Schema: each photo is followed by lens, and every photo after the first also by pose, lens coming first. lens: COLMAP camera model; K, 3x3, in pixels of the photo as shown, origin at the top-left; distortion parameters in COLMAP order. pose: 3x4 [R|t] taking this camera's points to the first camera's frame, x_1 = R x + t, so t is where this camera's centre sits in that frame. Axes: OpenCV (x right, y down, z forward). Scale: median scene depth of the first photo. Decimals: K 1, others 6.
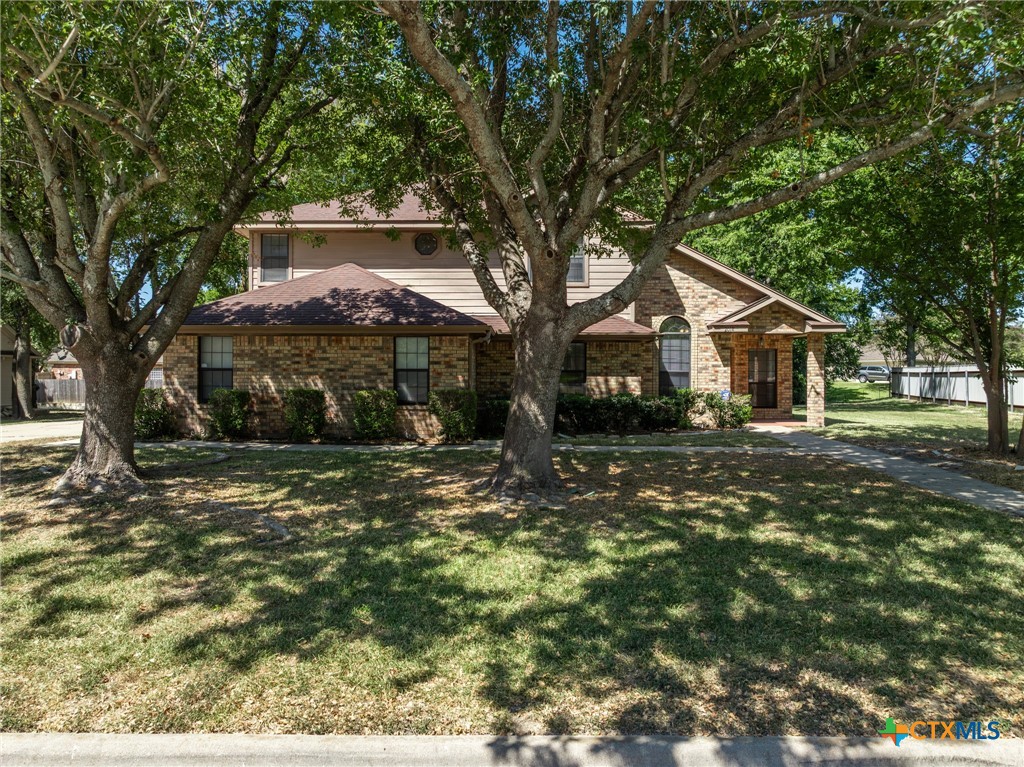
lens RADIAL K [[715.4, 0, 514.7], [0, 715.4, 382.0], [0, 0, 1]] dist [-0.017034, 0.009141]
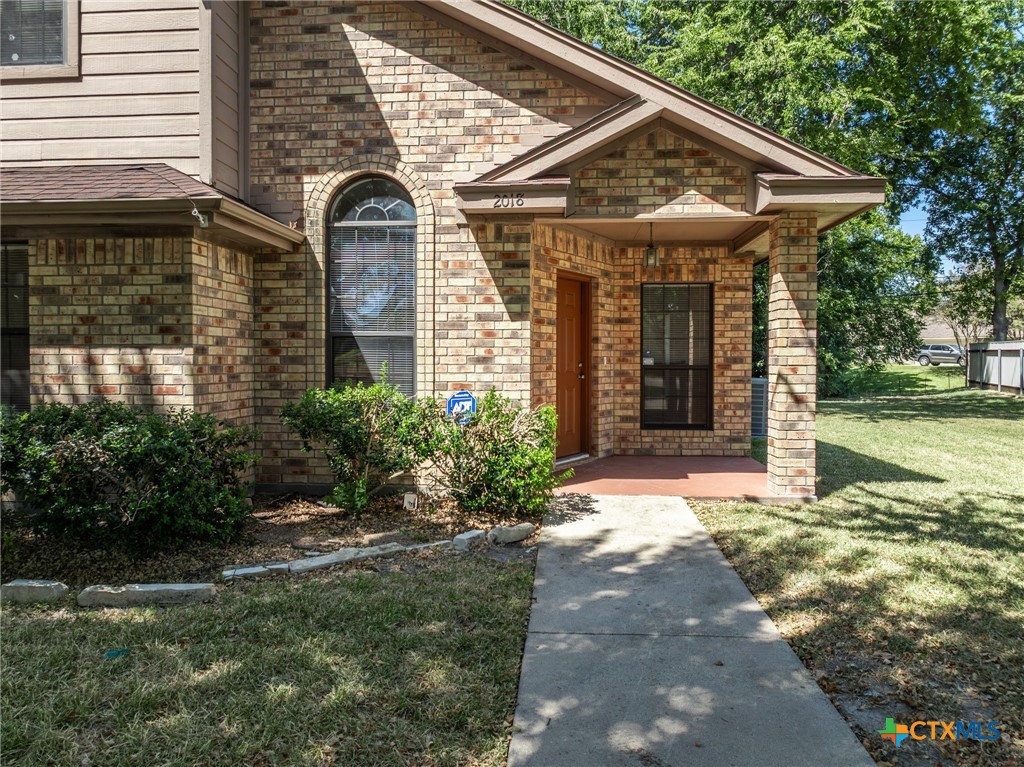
lens RADIAL K [[715.4, 0, 510.8], [0, 715.4, 382.8], [0, 0, 1]] dist [-0.017034, 0.009141]
pose [[0.997557, 0.000443, -0.069850, 0.316135], [0.001276, 0.999697, 0.024577, 0.000158], [0.069840, -0.024606, 0.997255, 0.661418]]
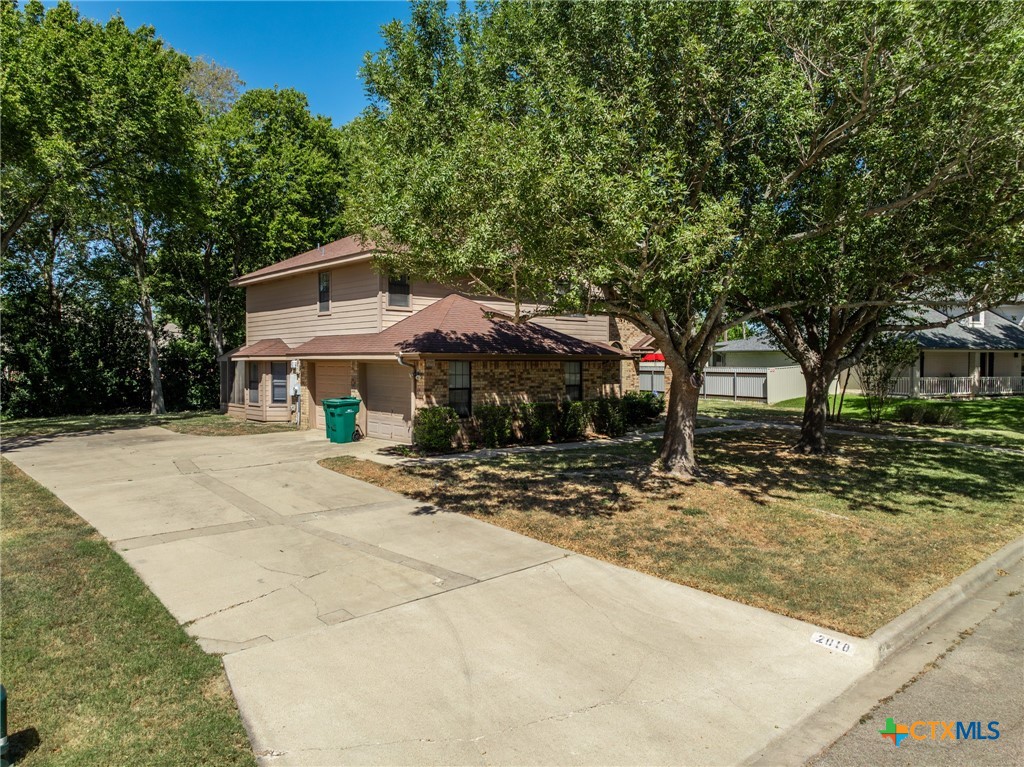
lens RADIAL K [[715.4, 0, 512.2], [0, 715.4, 383.7], [0, 0, 1]] dist [-0.017034, 0.009141]
pose [[0.735957, -0.023201, 0.676631, -0.950360], [0.002910, 0.999512, 0.031108, -0.051822], [-0.677022, -0.020925, 0.735665, 0.045147]]
